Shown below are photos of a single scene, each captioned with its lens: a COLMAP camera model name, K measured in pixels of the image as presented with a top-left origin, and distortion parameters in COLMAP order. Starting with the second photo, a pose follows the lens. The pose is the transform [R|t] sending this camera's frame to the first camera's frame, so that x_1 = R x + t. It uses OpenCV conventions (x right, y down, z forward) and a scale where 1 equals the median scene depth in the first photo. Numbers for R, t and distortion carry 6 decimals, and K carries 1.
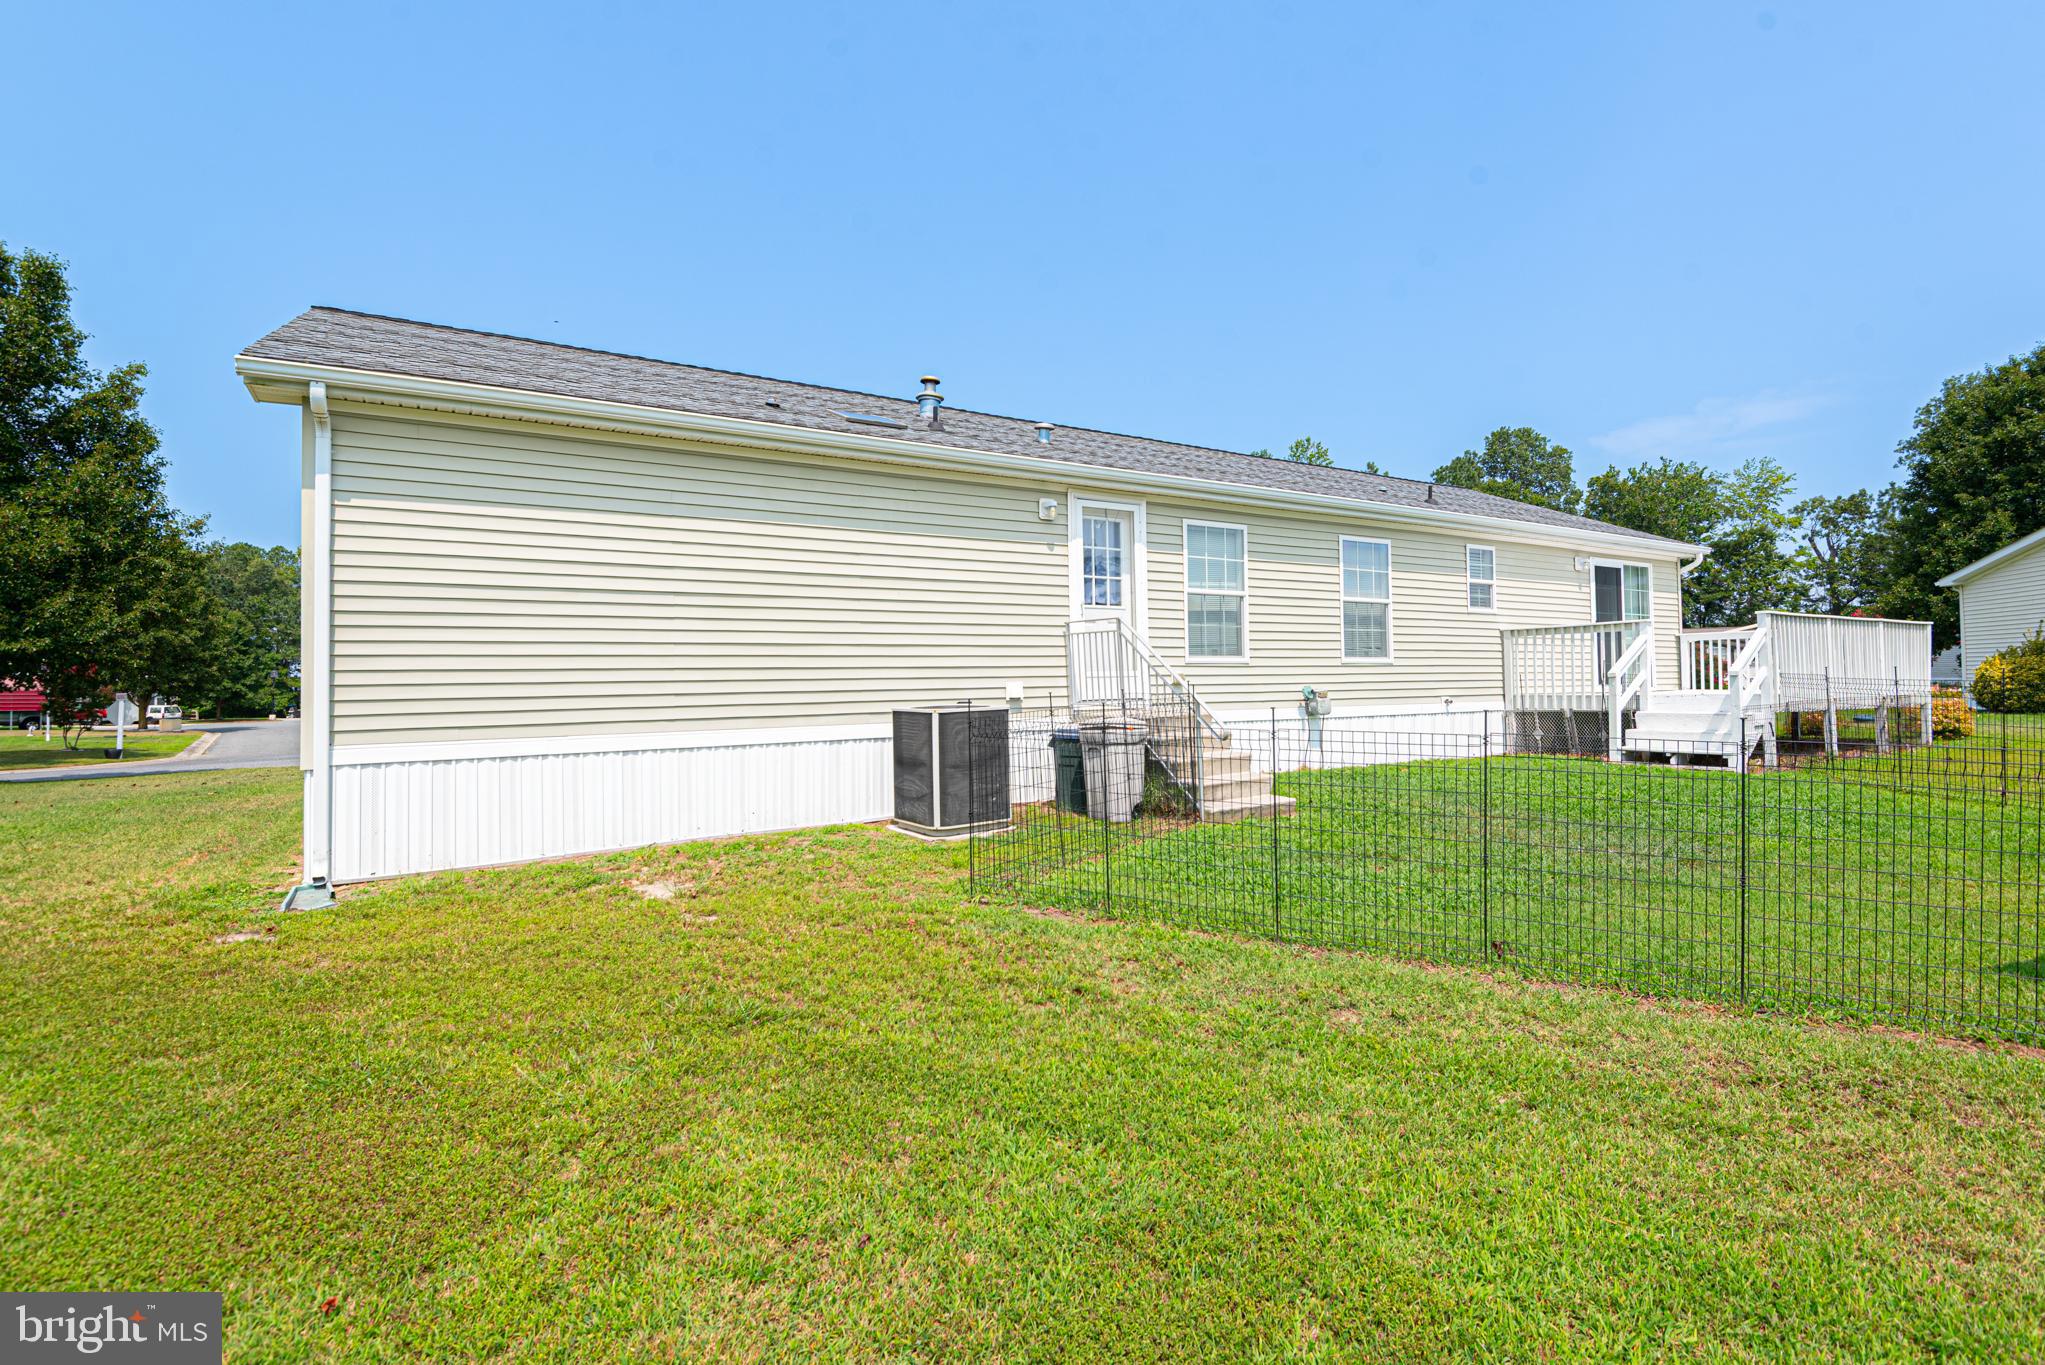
lens RADIAL K [[991.9, 0, 1022.5], [0, 991.9, 682.5], [0, 0, 1]] dist [0.019608, -0.032437]
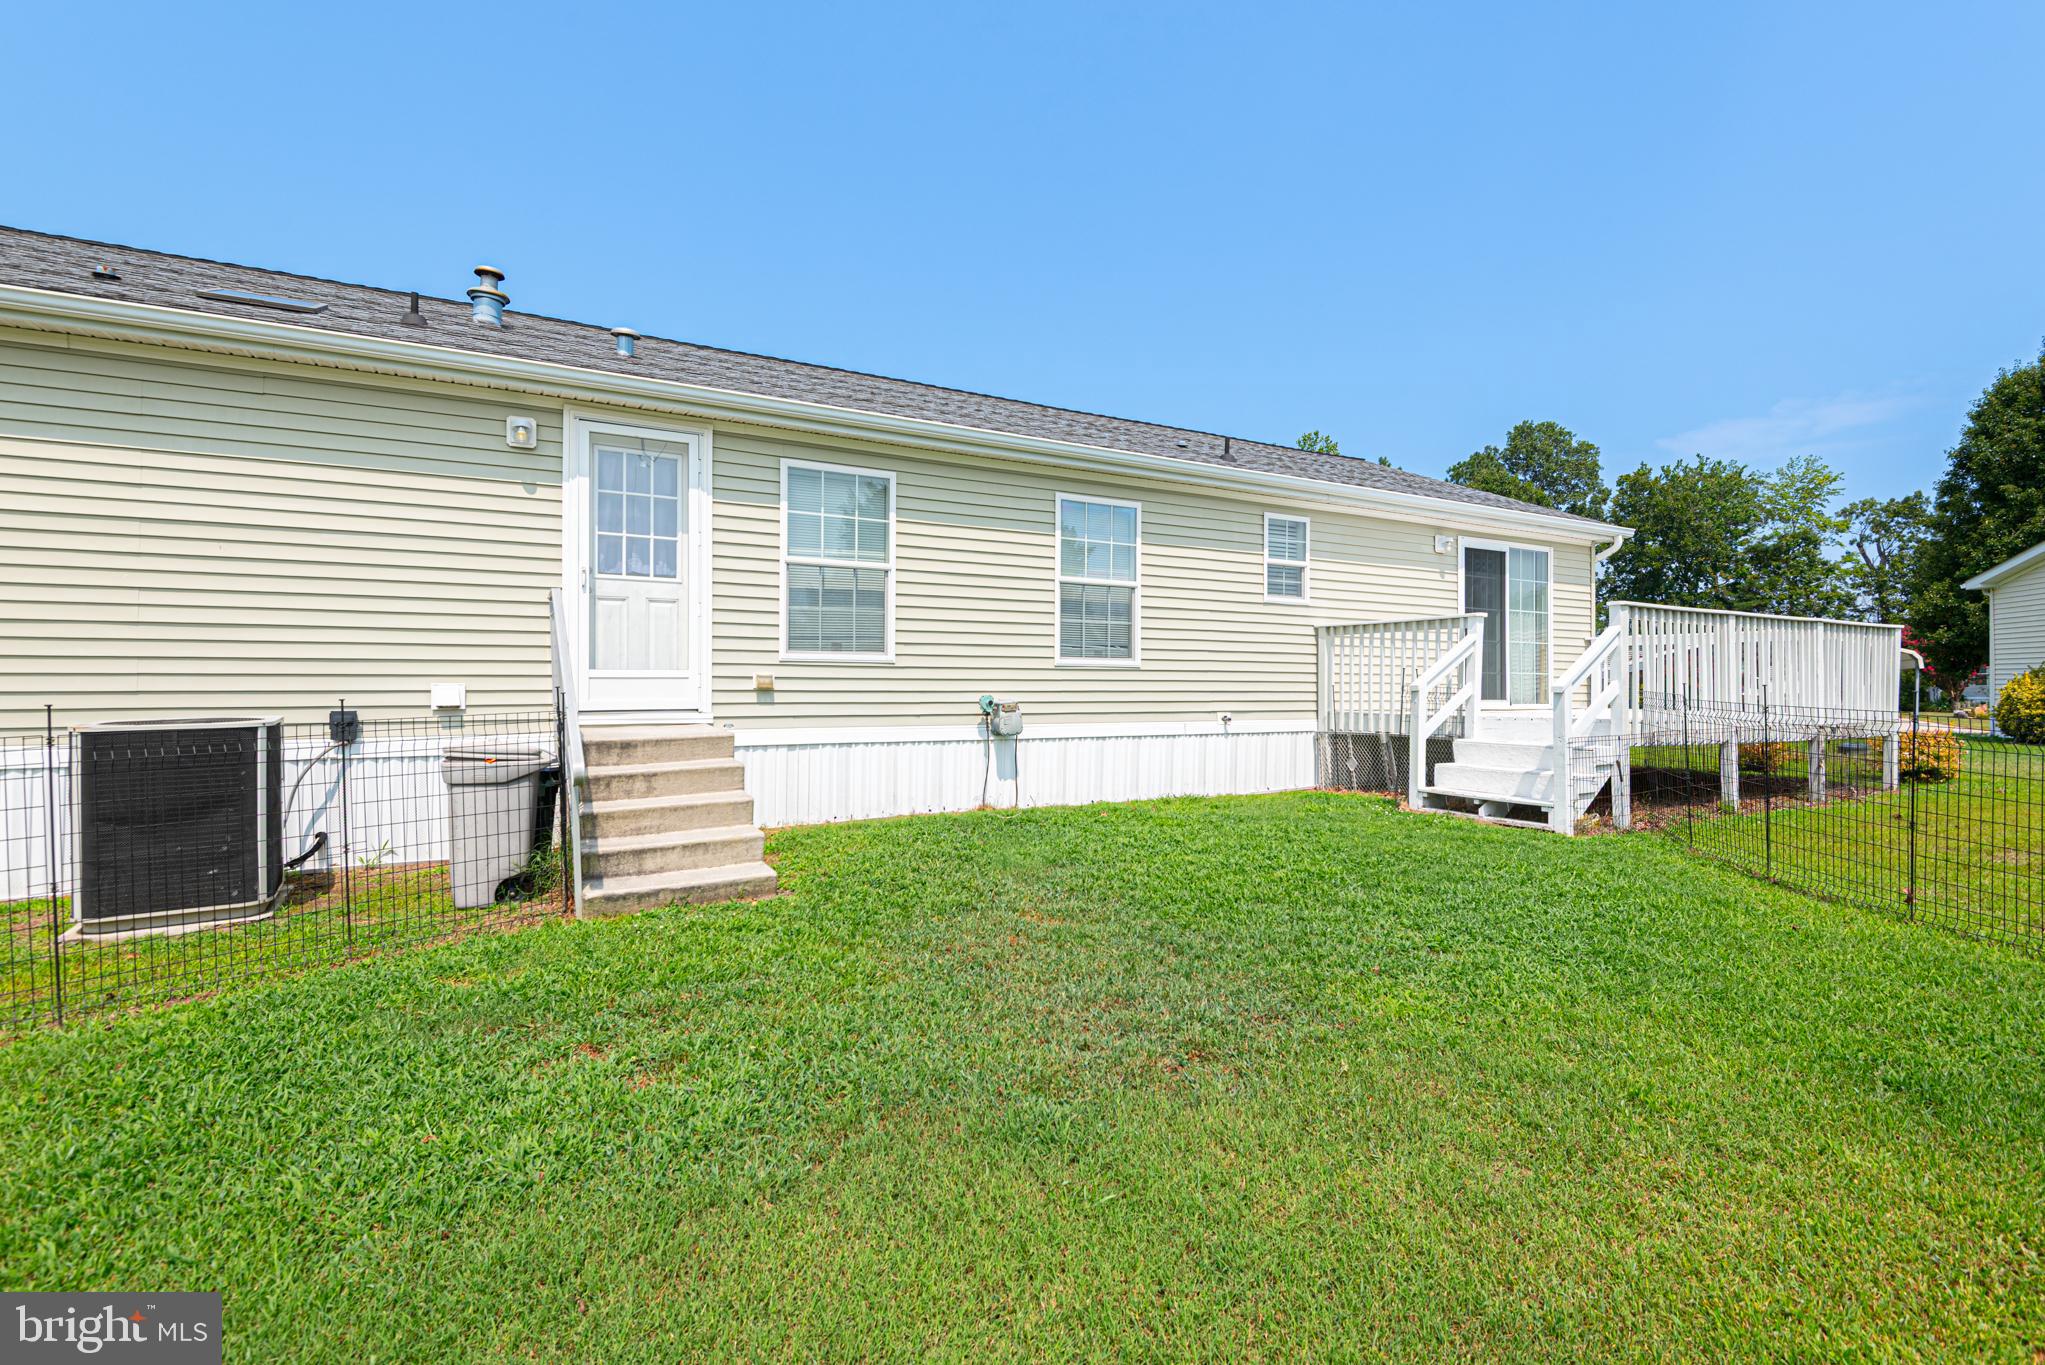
lens RADIAL K [[1010.6, 0, 1022.5], [0, 1010.6, 682.5], [0, 0, 1]] dist [0.023583, -0.027442]
pose [[0.999461, 0.018697, -0.027002, 0.255885], [-0.018714, 0.999825, -0.000397, -0.004783], [0.026990, 0.000902, 0.999635, 0.198214]]
